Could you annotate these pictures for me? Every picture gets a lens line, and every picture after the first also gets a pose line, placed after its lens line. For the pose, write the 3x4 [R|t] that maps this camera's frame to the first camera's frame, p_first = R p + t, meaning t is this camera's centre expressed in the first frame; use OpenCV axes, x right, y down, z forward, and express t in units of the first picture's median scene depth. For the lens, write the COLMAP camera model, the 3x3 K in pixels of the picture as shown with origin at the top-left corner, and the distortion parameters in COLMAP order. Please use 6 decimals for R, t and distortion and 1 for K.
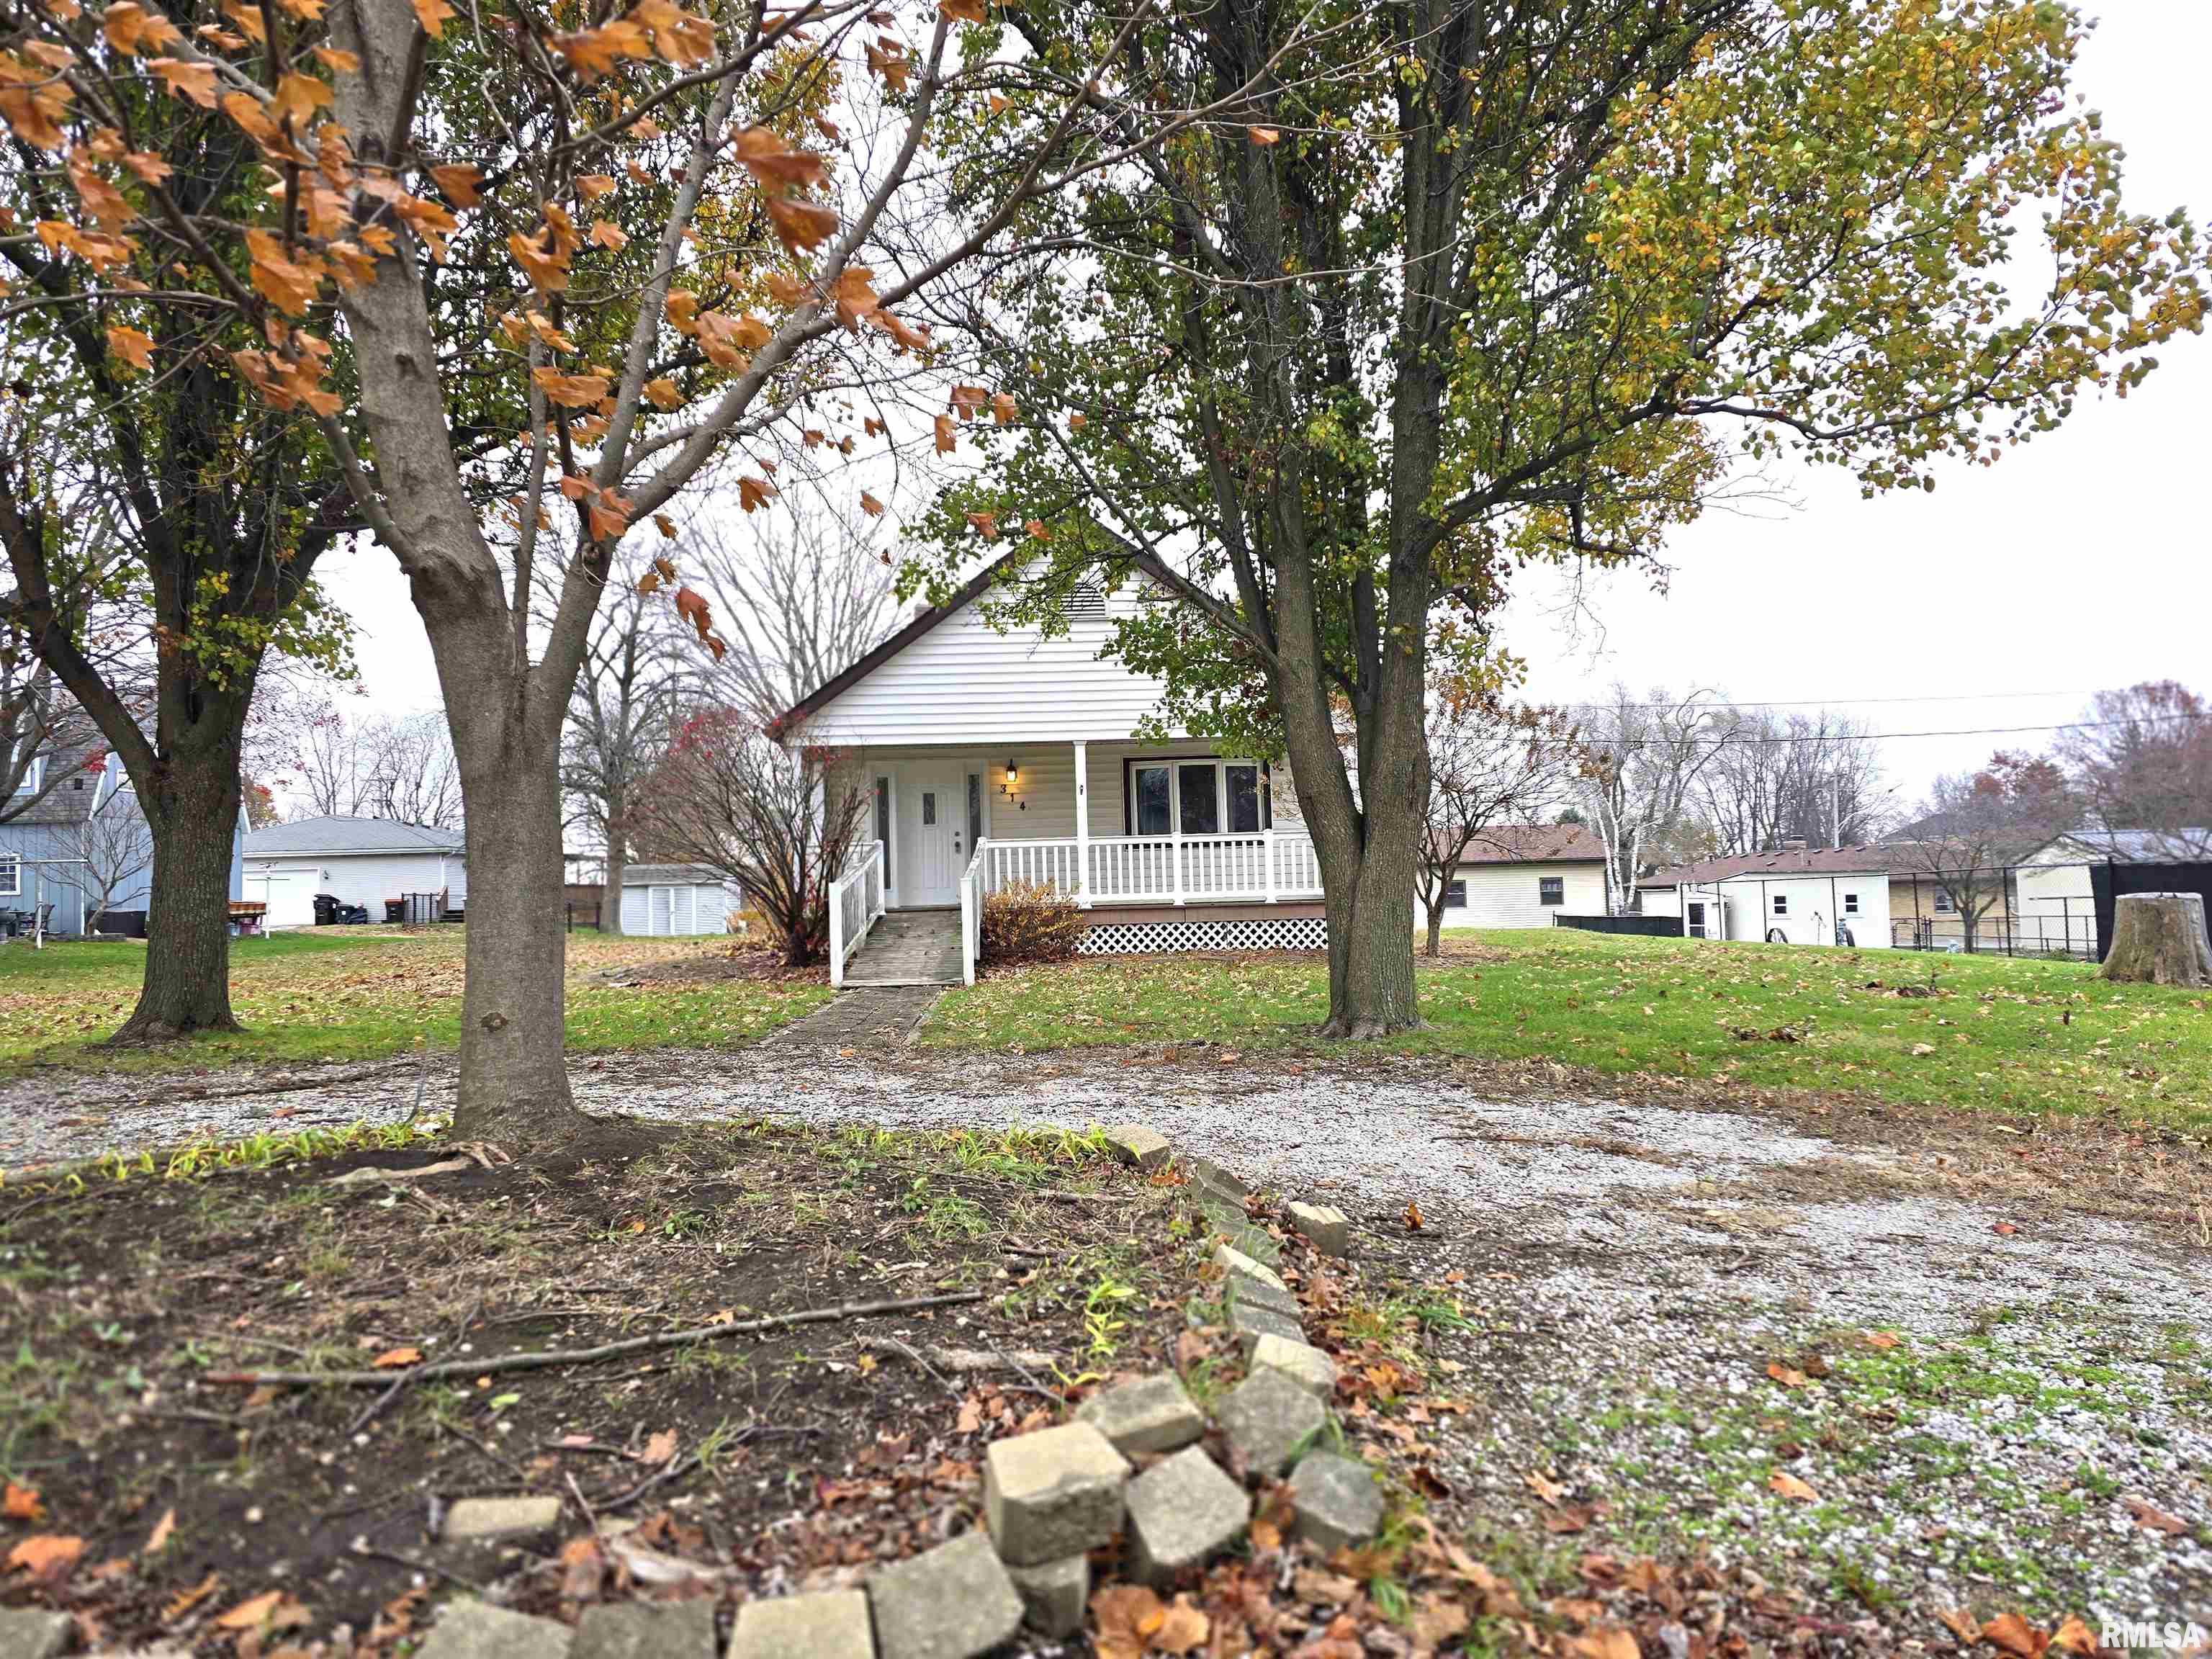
lens RADIAL K [[1476.0, 0, 1114.2], [0, 1476.0, 833.8], [0, 0, 1]] dist [0.085176, -0.075317]
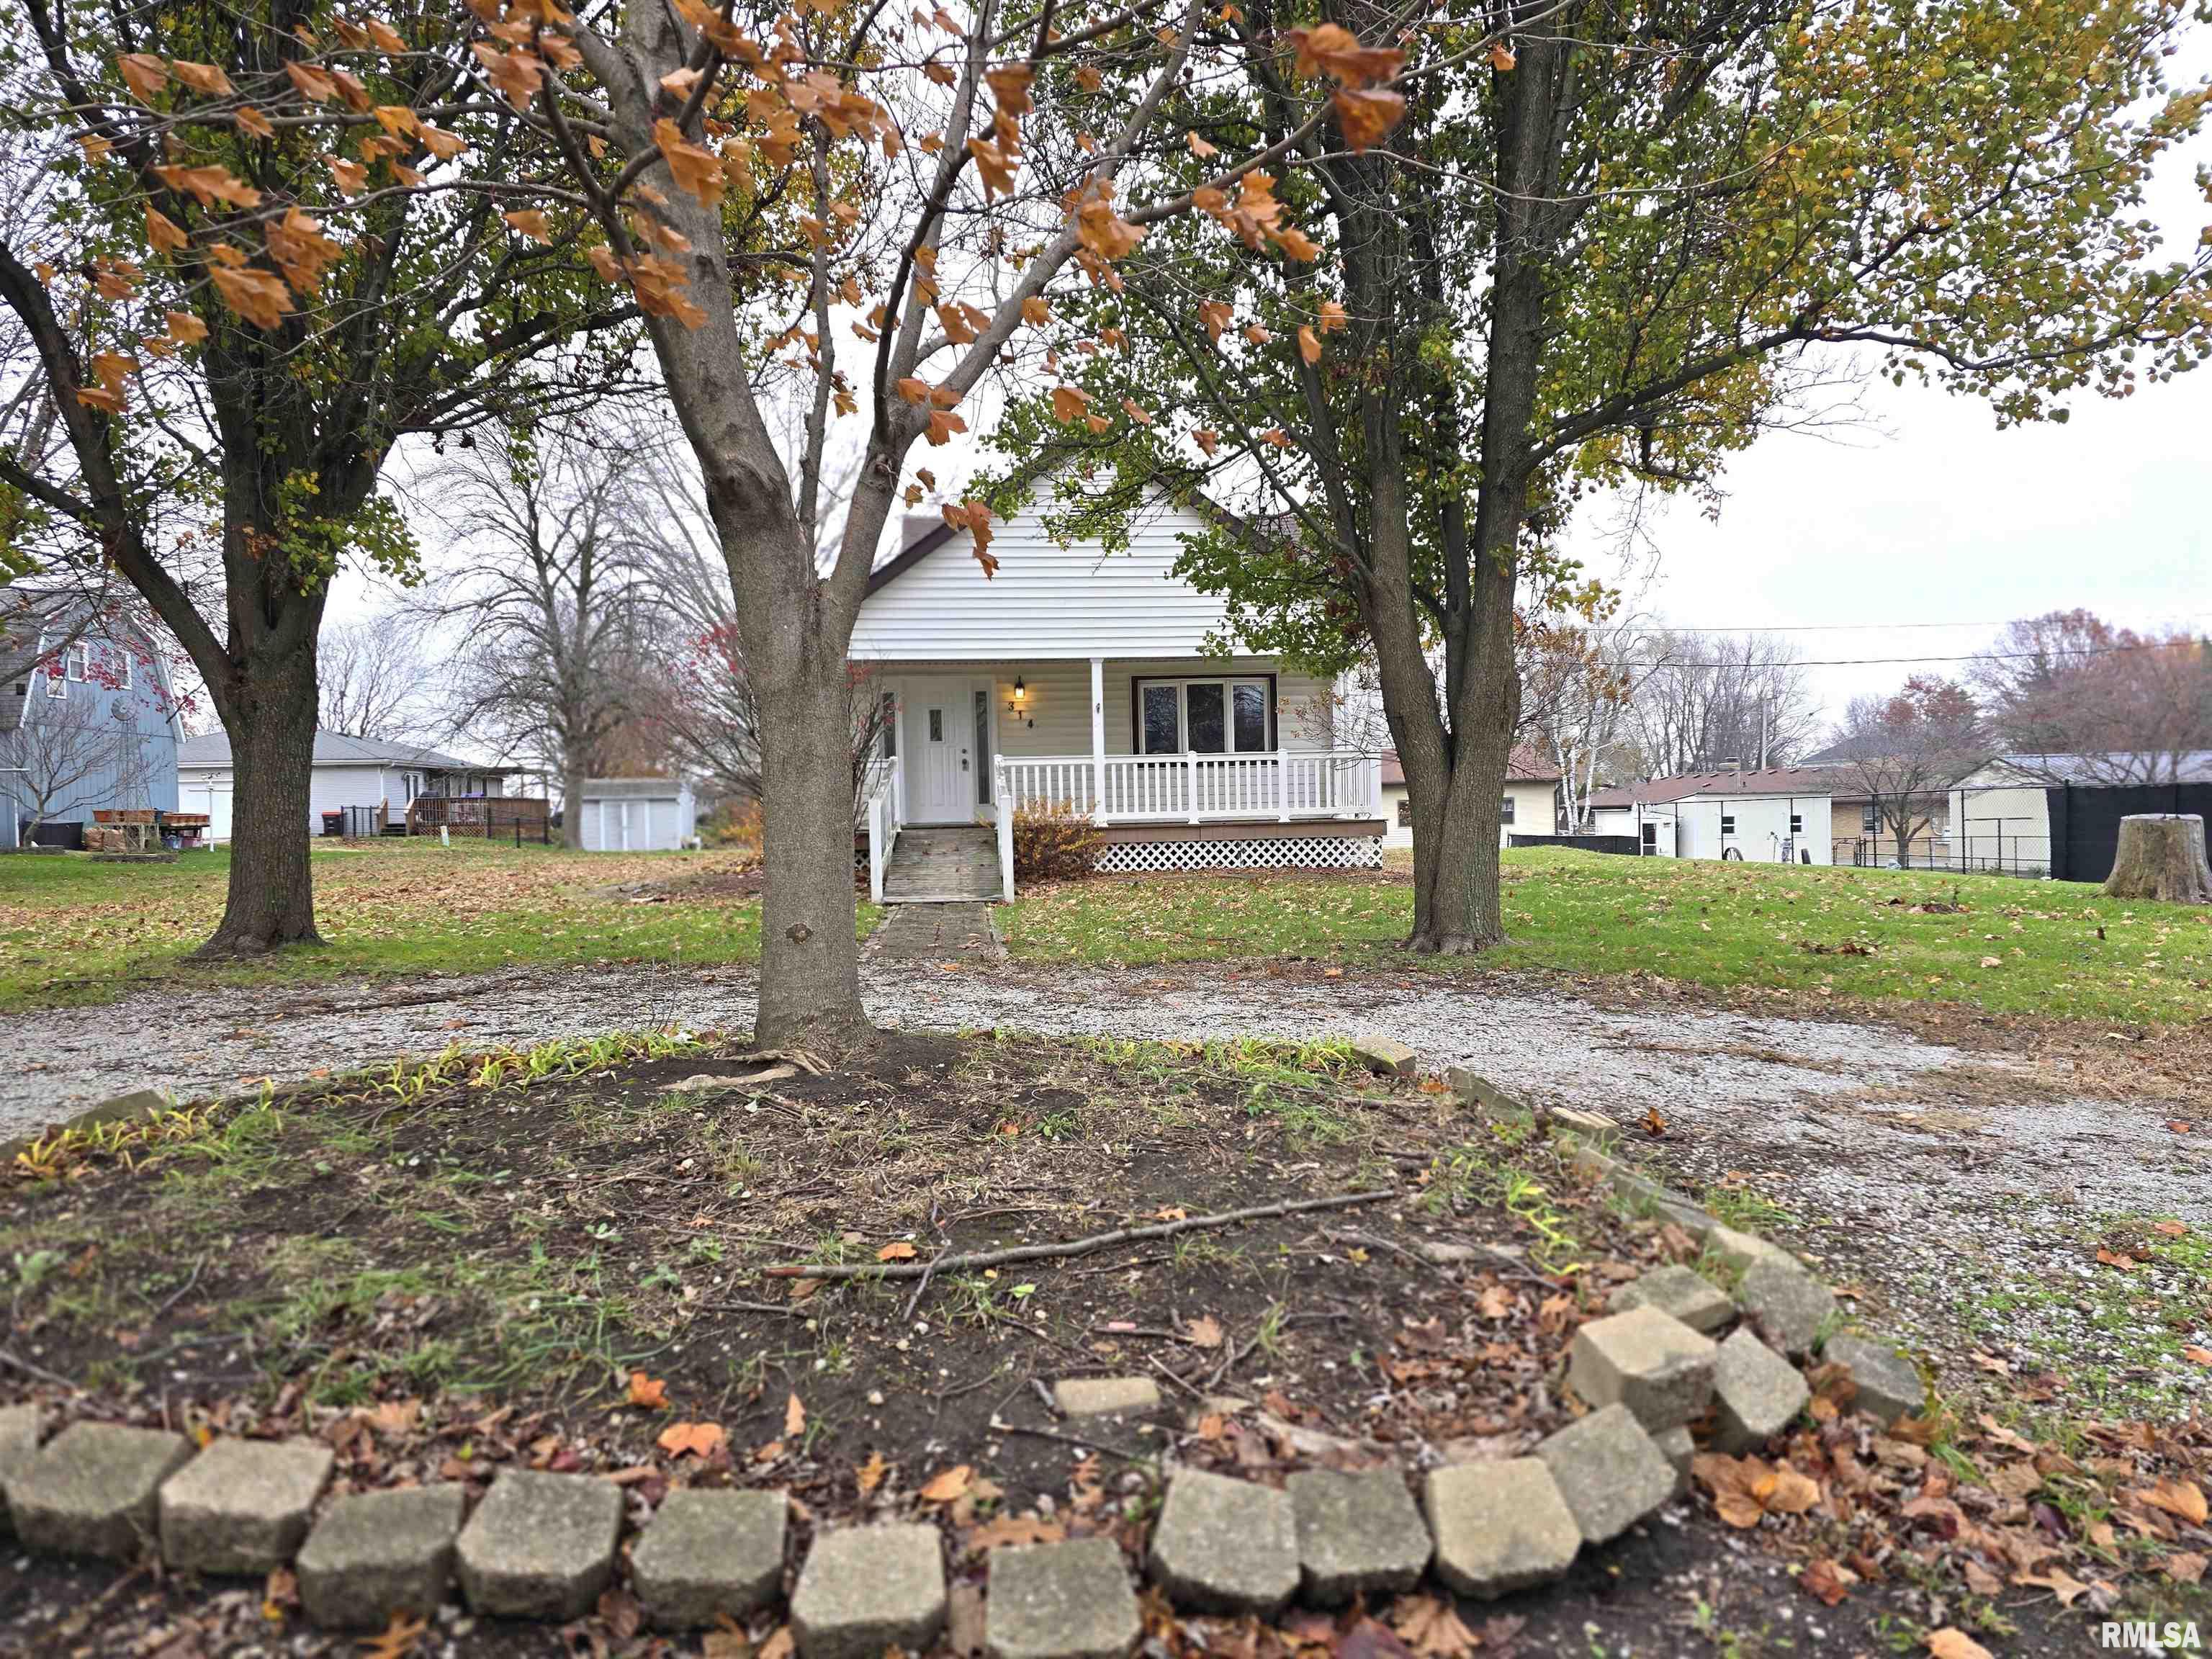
lens RADIAL K [[1476.0, 0, 1115.0], [0, 1476.0, 842.0], [0, 0, 1]] dist [0.085176, -0.075317]
pose [[0.998056, 0.004105, 0.062193, -0.117567], [-0.007873, 0.998140, 0.060458, 0.000591], [-0.061829, -0.060831, 0.996231, -0.004644]]
